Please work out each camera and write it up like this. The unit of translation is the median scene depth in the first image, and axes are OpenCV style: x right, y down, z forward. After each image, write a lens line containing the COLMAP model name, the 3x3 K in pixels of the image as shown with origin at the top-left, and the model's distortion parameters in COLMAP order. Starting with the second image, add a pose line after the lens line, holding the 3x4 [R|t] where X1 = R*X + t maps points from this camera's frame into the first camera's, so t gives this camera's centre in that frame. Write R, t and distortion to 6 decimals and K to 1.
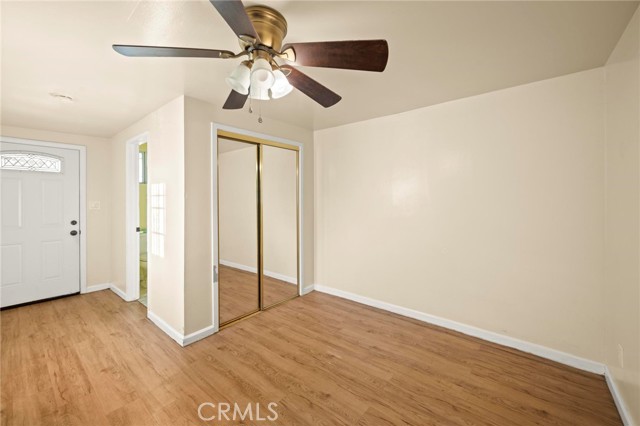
lens RADIAL K [[255.7, 0, 312.6], [0, 255.7, 206.0], [0, 0, 1]] dist [0.000772, -0.000161]
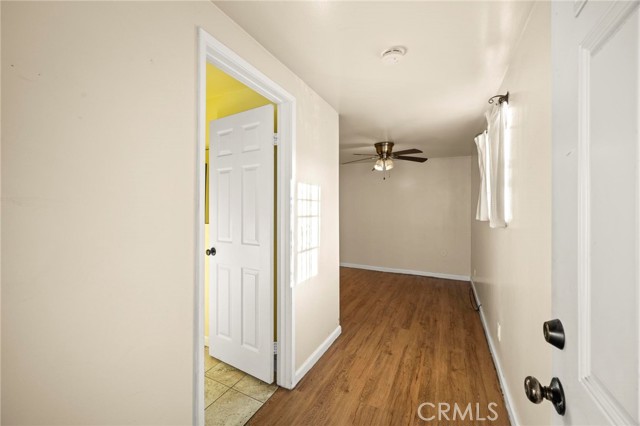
lens RADIAL K [[255.7, 0, 316.5], [0, 255.7, 209.4], [0, 0, 1]] dist [0.000772, -0.000161]
pose [[-0.219779, 0.001029, 0.975549, -1.031536], [0.013615, 0.999905, 0.002012, -0.010705], [-0.975455, 0.013724, -0.219772, 0.865229]]
